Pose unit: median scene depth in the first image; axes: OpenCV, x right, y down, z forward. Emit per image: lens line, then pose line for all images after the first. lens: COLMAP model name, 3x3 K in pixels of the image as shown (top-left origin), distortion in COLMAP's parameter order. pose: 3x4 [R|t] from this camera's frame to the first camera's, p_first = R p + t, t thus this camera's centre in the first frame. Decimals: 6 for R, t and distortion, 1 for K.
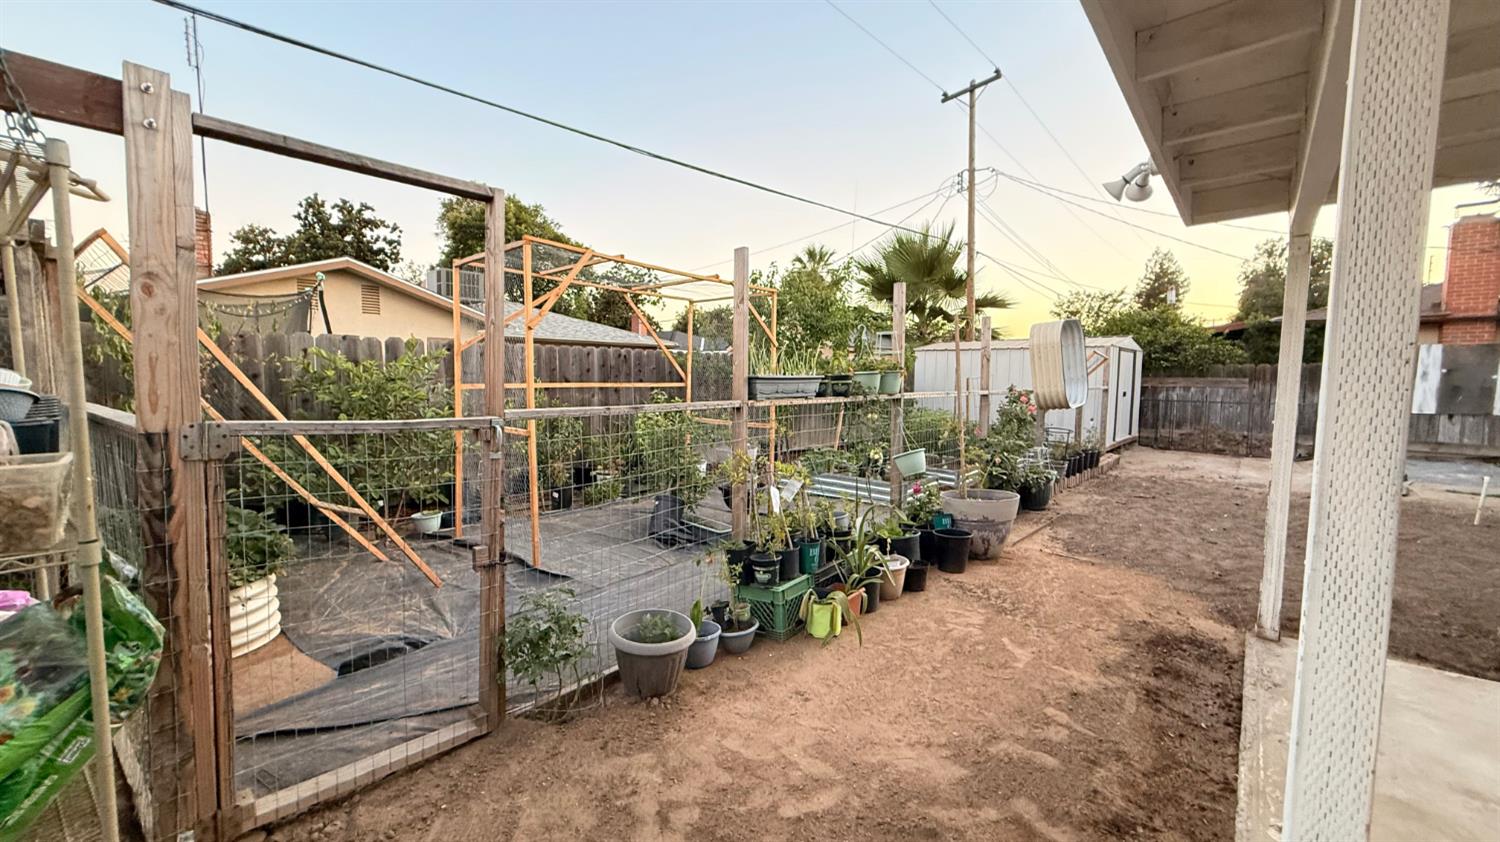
lens RADIAL K [[599.9, 0, 749.0], [0, 599.9, 423.5], [0, 0, 1]] dist [-0.000132, 0.000397]
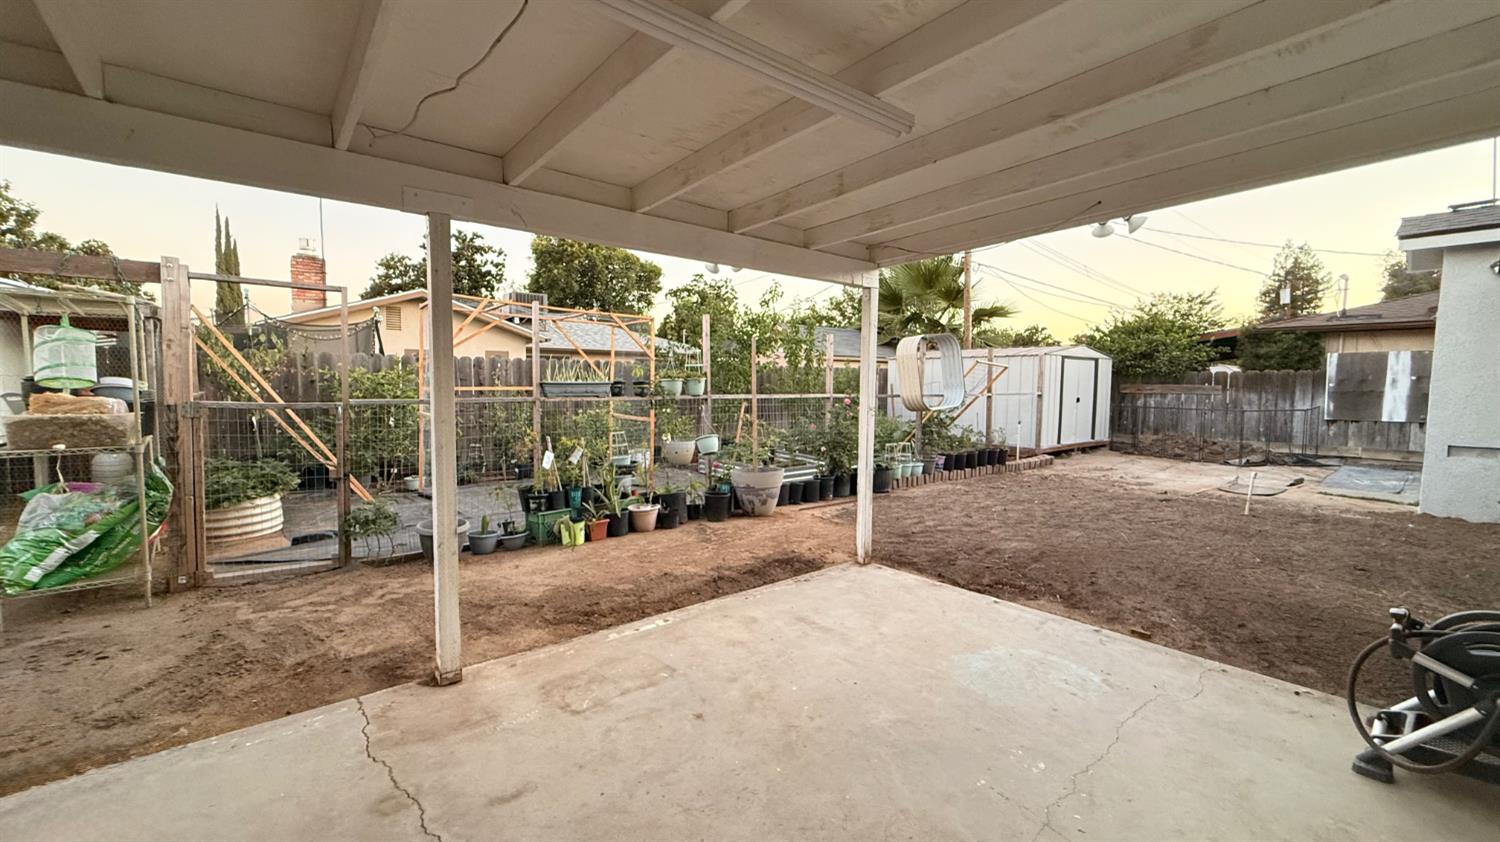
lens RADIAL K [[599.9, 0, 748.5], [0, 599.9, 423.7], [0, 0, 1]] dist [-0.000132, 0.000397]
pose [[0.985126, 0.013571, -0.171294, 0.256611], [-0.015268, 0.999846, -0.008597, 0.011395], [0.171151, 0.011085, 0.985182, -0.146985]]
